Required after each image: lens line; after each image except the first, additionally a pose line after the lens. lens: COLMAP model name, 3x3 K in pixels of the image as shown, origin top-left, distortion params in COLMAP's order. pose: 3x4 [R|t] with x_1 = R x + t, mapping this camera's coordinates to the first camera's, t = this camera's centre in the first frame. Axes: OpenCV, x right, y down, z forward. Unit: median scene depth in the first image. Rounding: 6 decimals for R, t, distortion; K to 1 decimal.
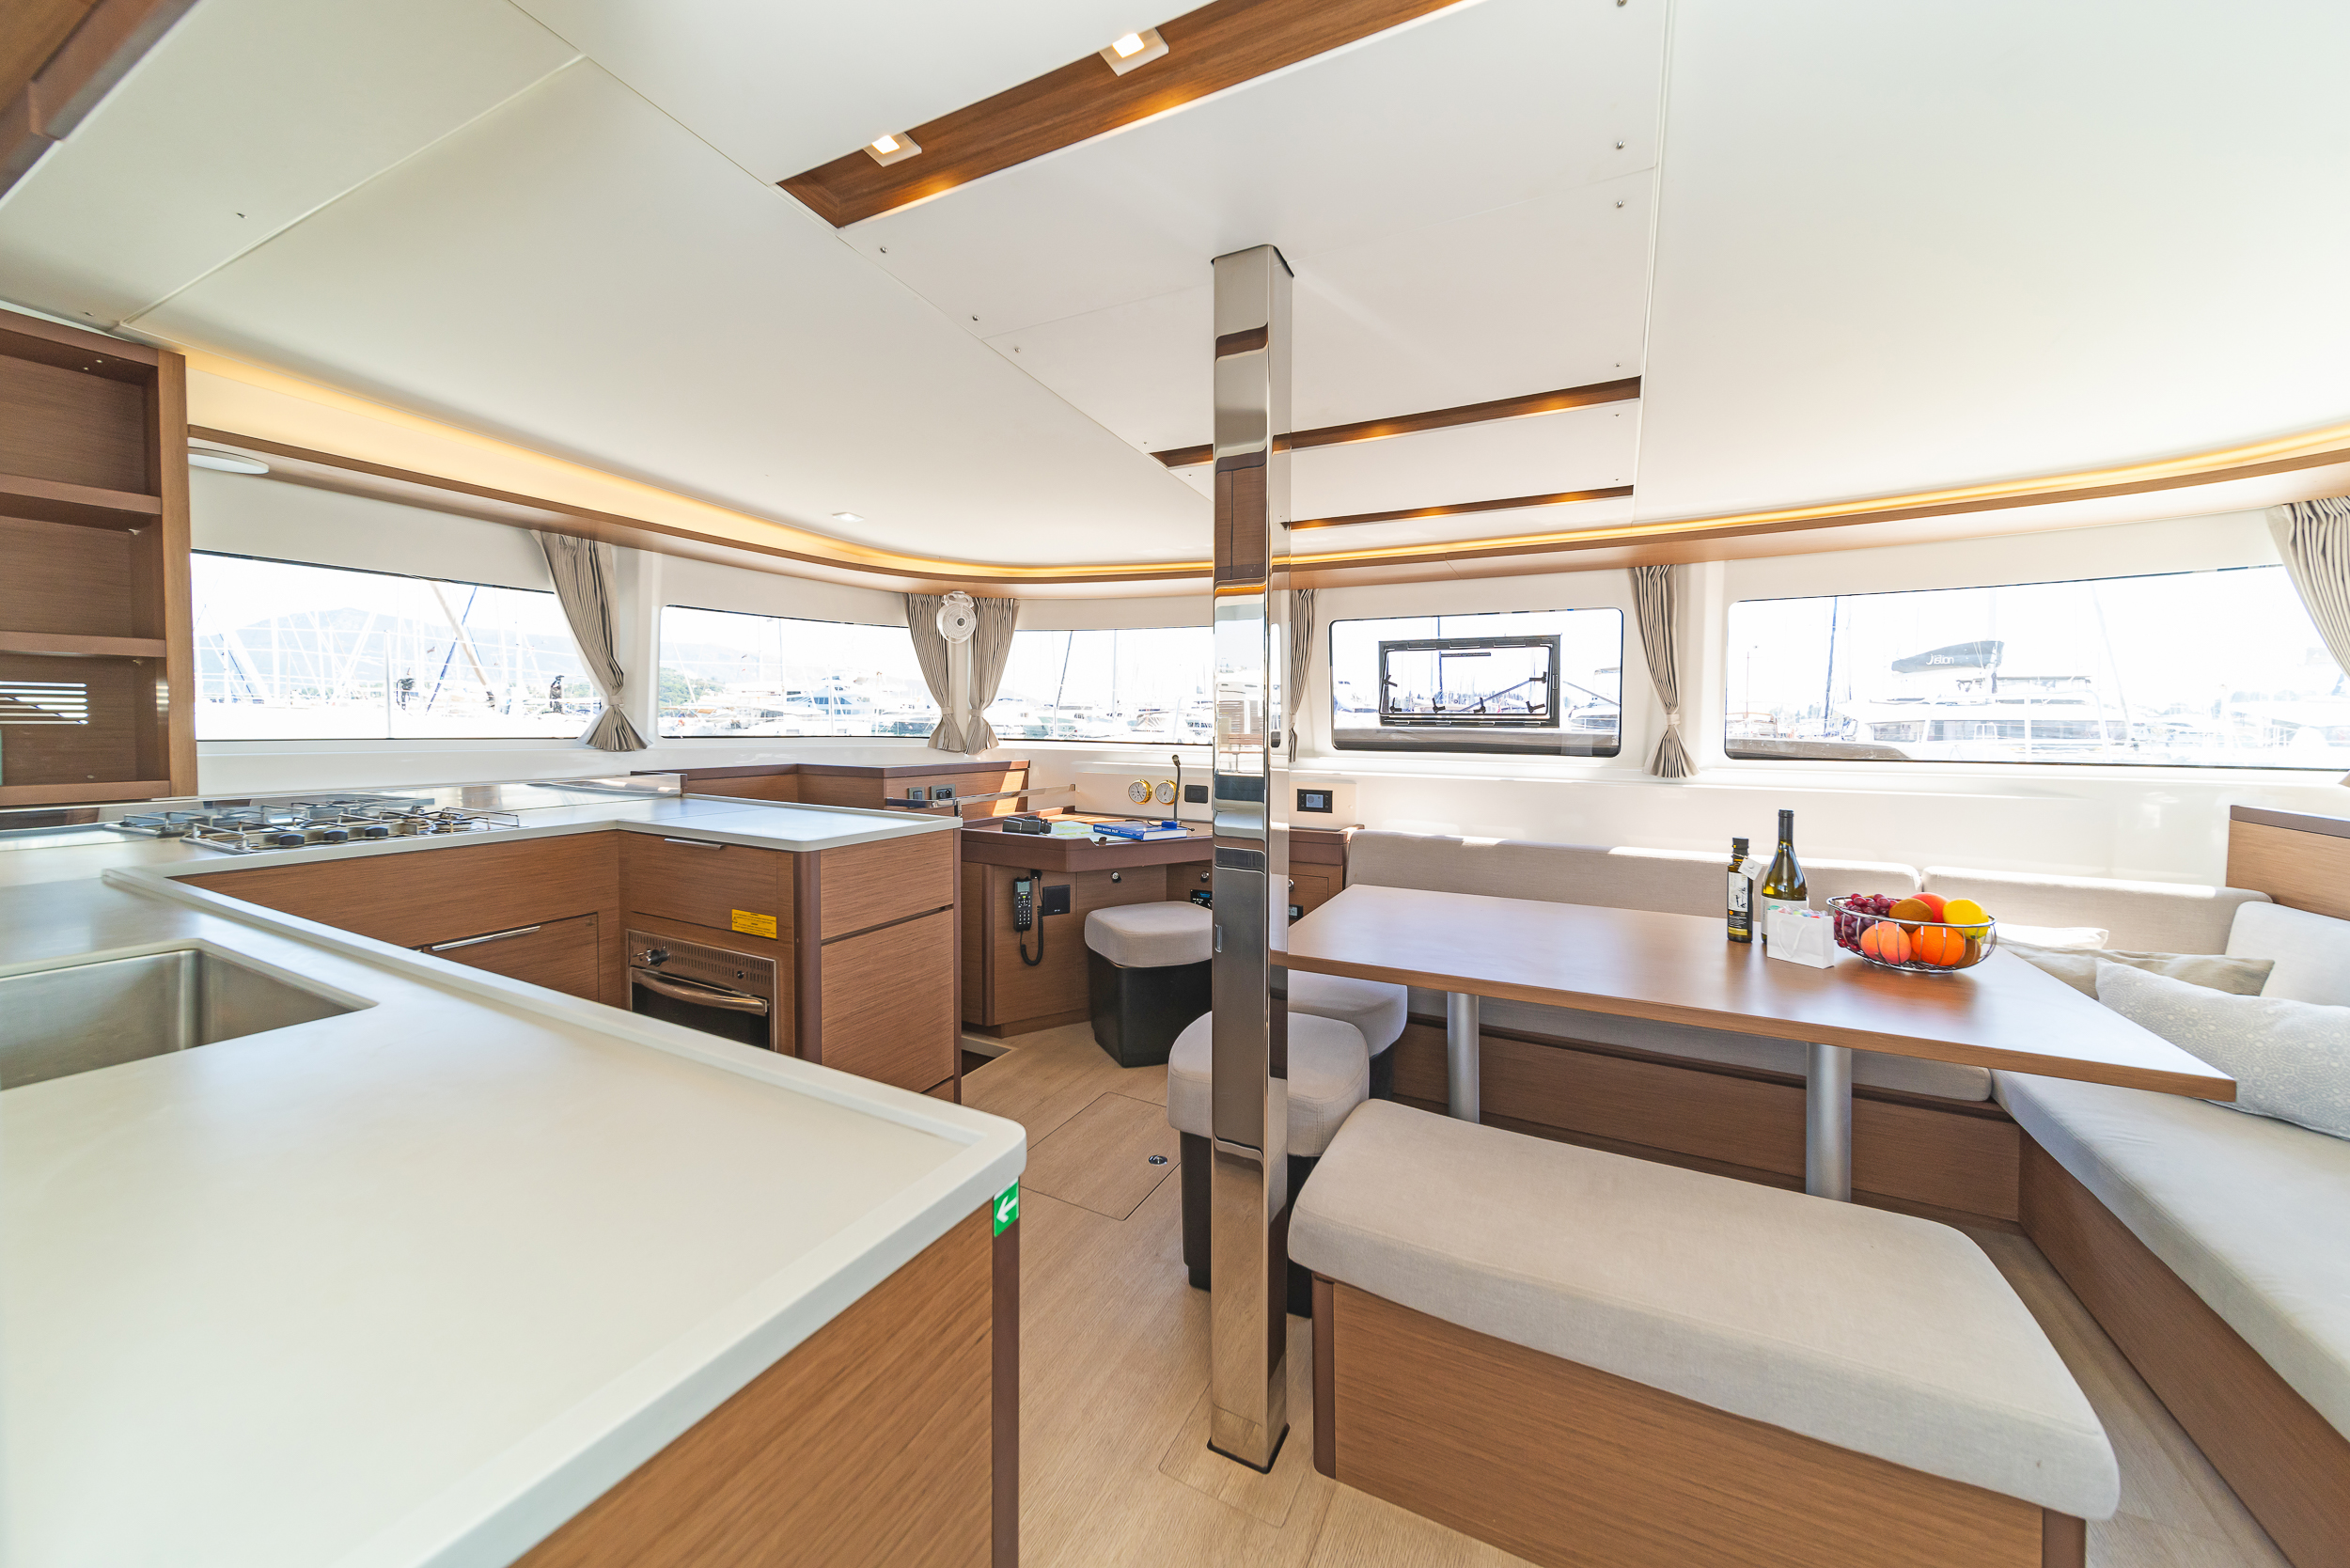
lens RADIAL K [[838.4, 0, 1209.2], [0, 838.4, 747.3], [0, 0, 1]] dist [0.000915, 0.000025]
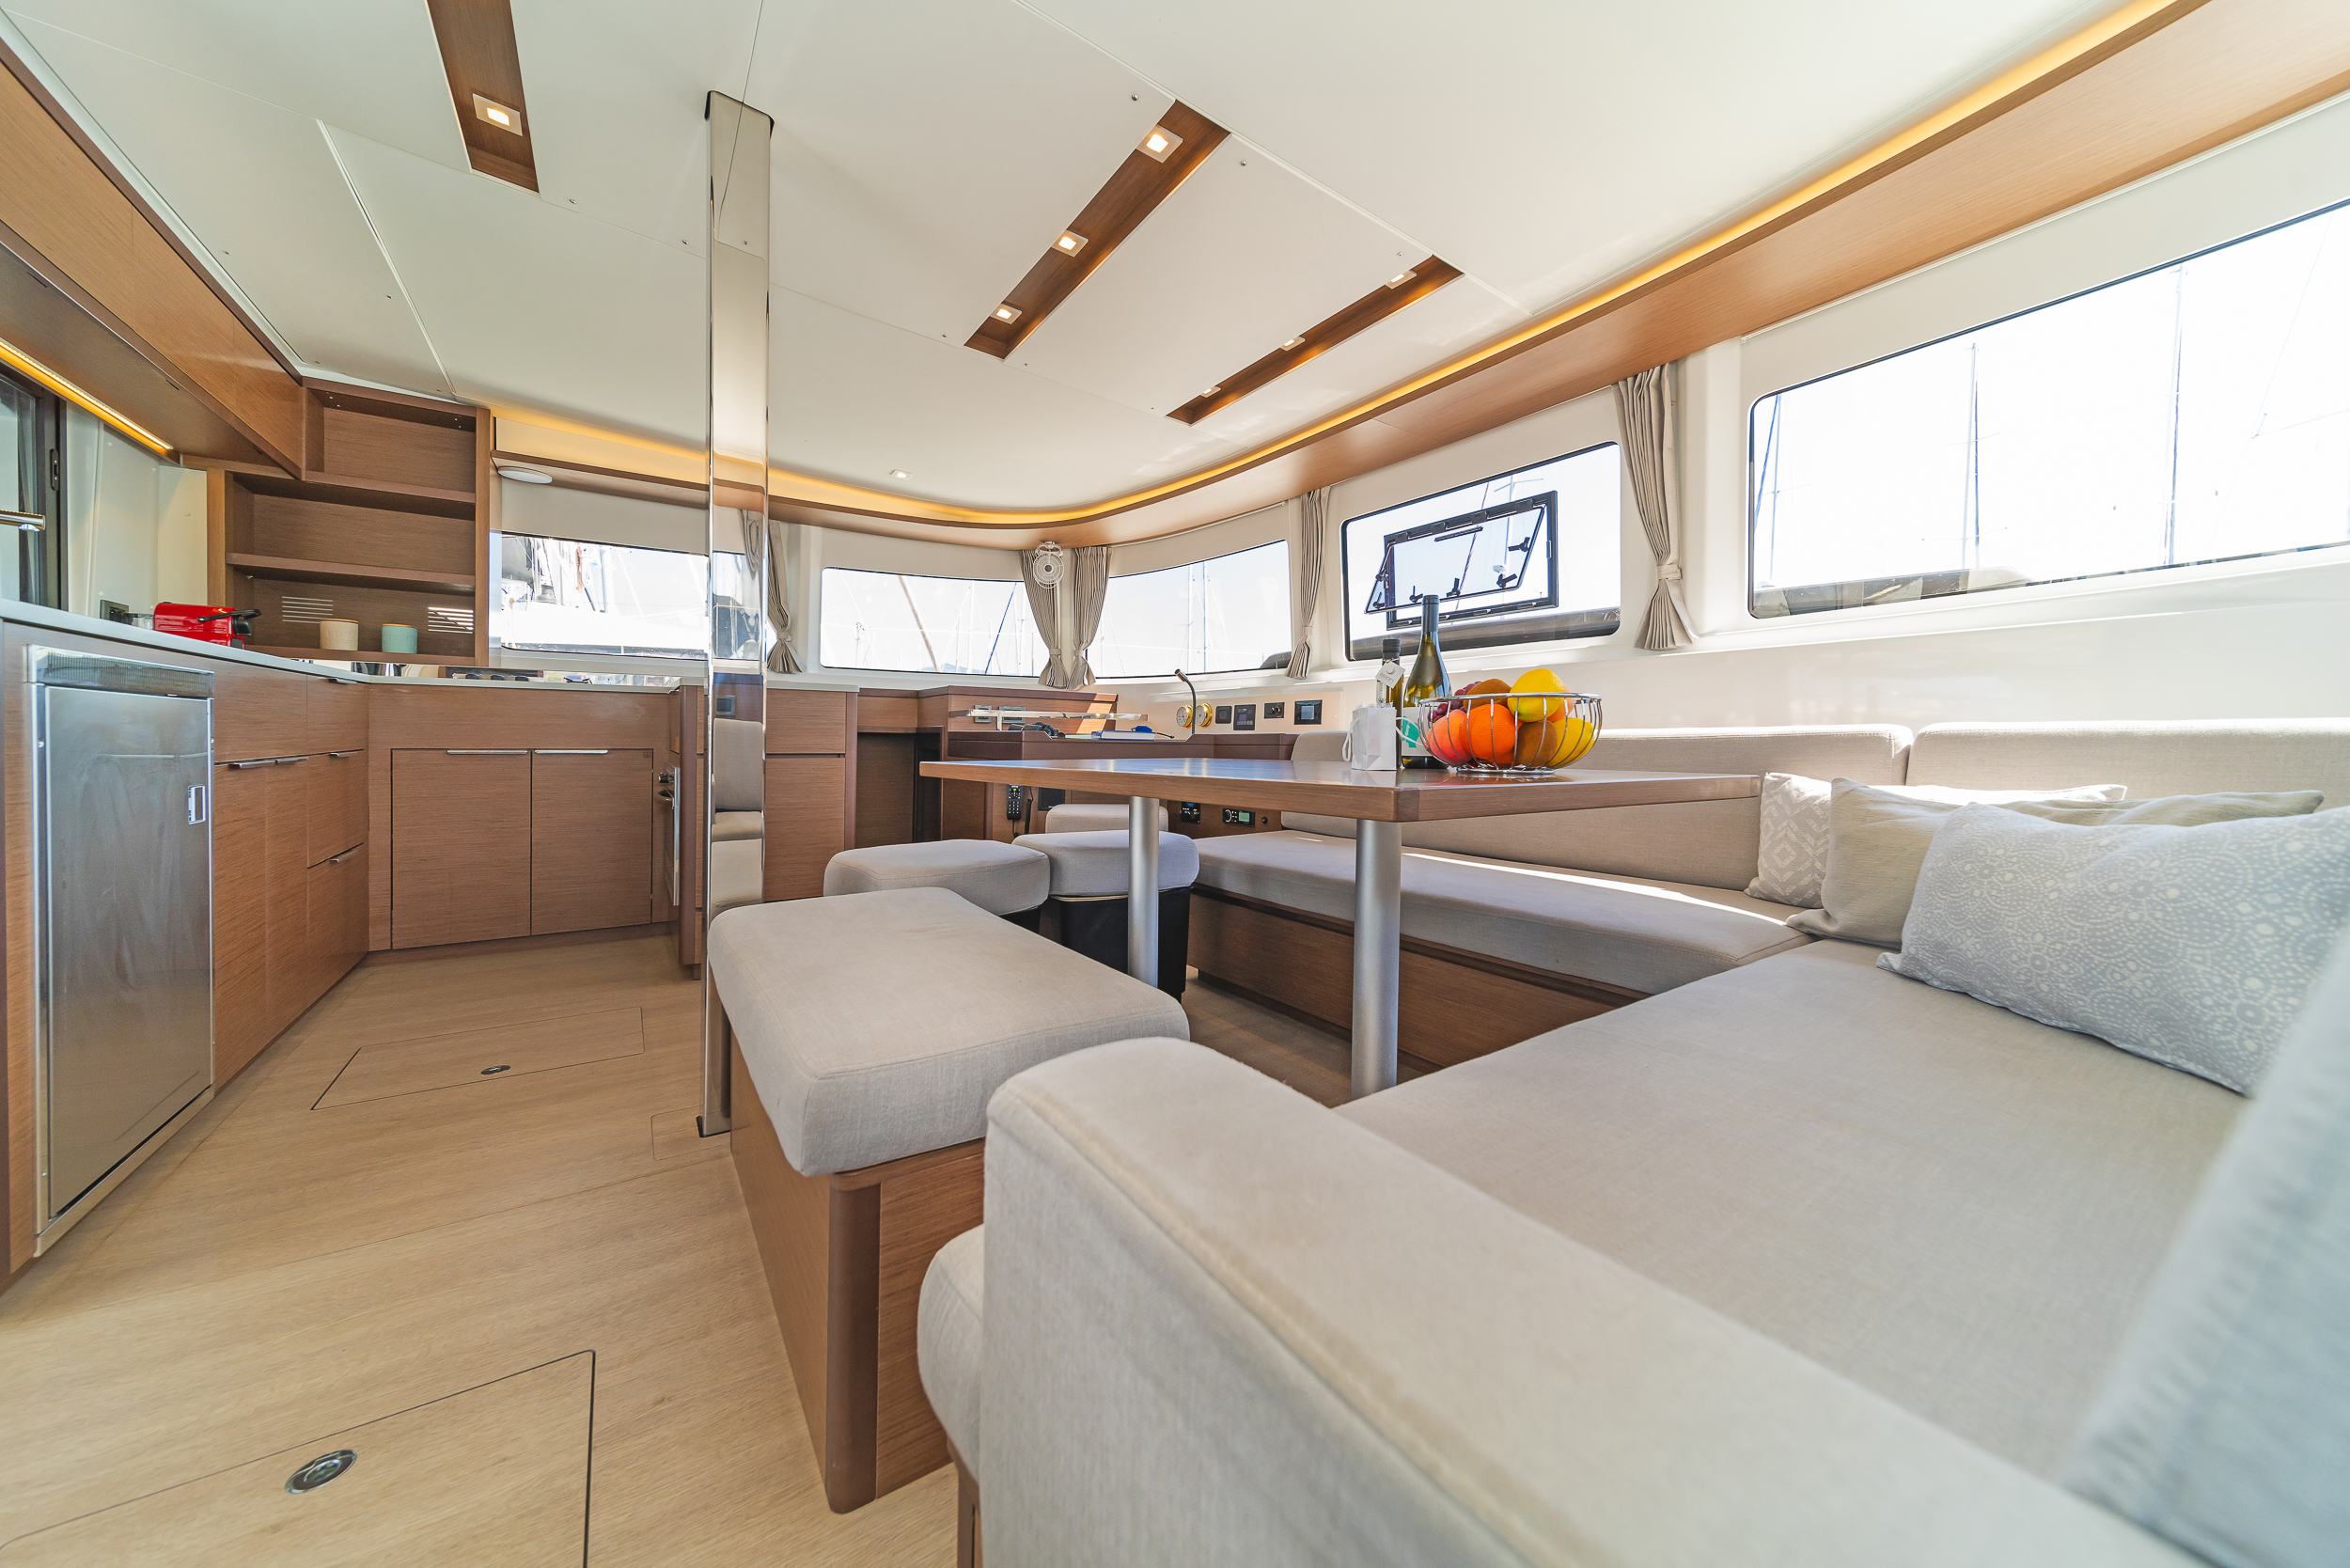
lens RADIAL K [[838.4, 0, 1209.2], [0, 838.4, 747.3], [0, 0, 1]] dist [0.000915, 0.000025]
pose [[0.878967, 0.002474, -0.476876, 0.500095], [-0.015732, 0.999593, -0.023810, 0.133509], [0.476623, 0.028430, 0.878648, 0.139772]]
